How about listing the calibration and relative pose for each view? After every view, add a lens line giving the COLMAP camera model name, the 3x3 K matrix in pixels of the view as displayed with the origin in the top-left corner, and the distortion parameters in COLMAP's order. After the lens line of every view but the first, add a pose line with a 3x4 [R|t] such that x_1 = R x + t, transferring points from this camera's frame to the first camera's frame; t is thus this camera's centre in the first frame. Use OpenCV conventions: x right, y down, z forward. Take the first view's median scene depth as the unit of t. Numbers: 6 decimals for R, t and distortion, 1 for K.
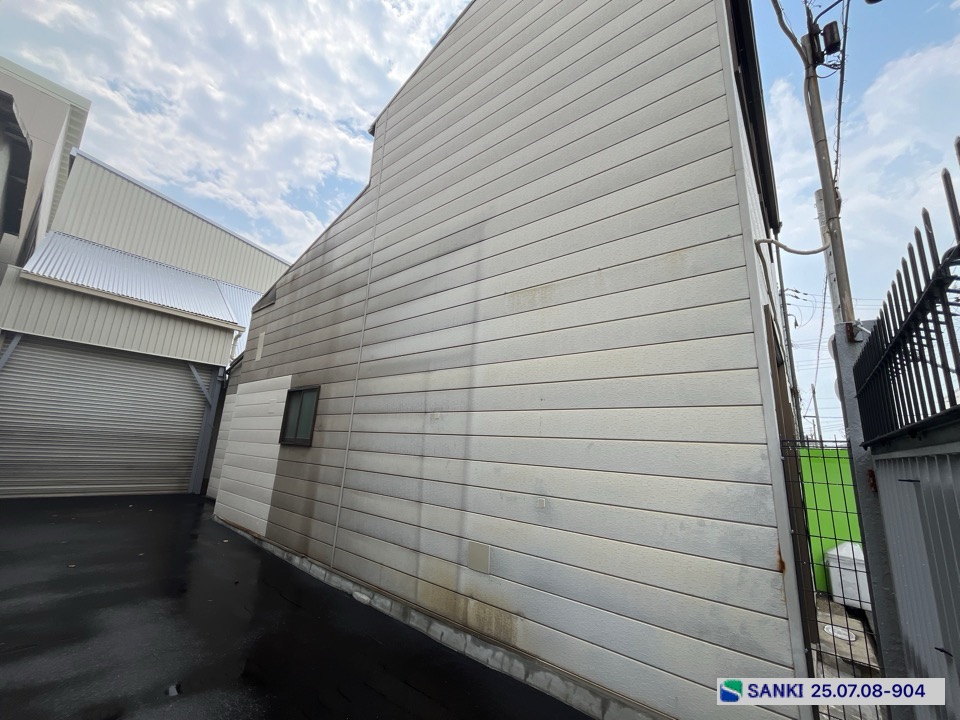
lens RADIAL K [[396.9, 0, 480.0], [0, 396.9, 360.0], [0, 0, 1]] dist [-0.000783, 0.000029]
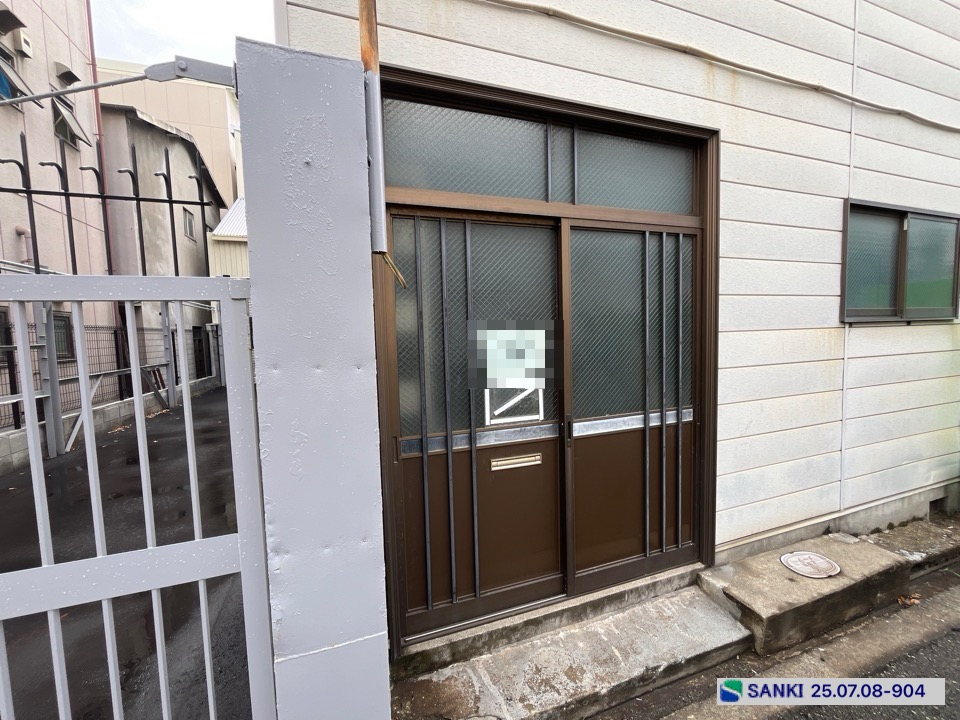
lens RADIAL K [[390.0, 0, 477.2], [0, 390.0, 360.8], [0, 0, 1]] dist [-0.002146, -0.000224]
pose [[0.855339, -0.040948, -0.516447, 0.468001], [0.184812, 0.955401, 0.230334, 0.079505], [0.483983, -0.292460, 0.824760, 0.192015]]
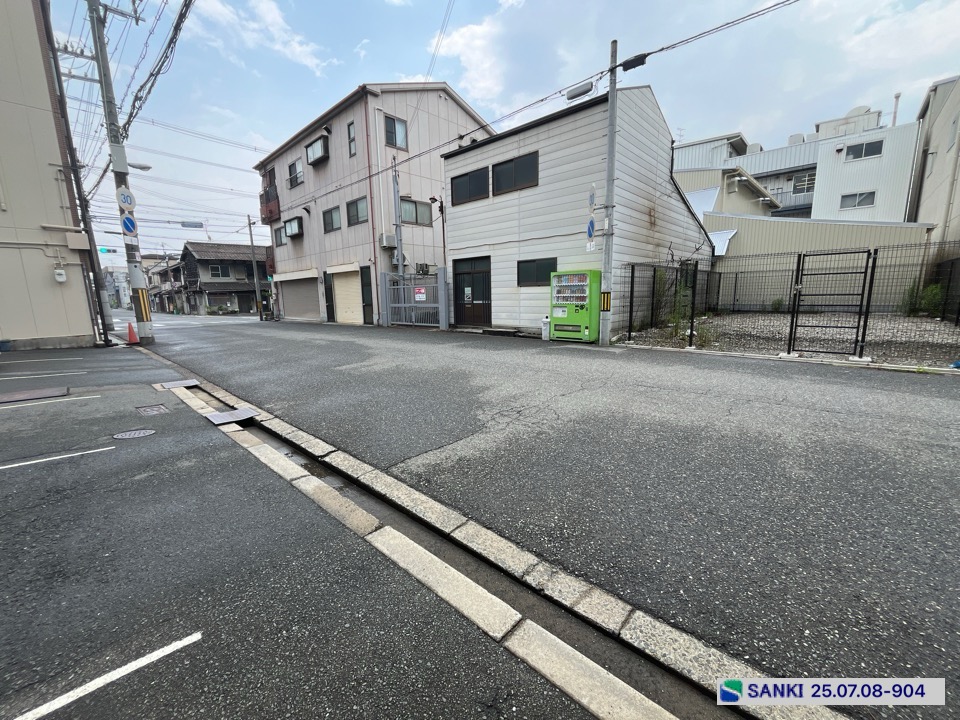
lens RADIAL K [[390.0, 0, 477.2], [0, 390.0, 360.8], [0, 0, 1]] dist [-0.002146, -0.000224]
pose [[-0.051851, 0.118205, -0.991634, 2.659860], [0.239319, 0.965507, 0.102577, 0.324948], [0.969555, -0.231998, -0.078351, 0.596536]]
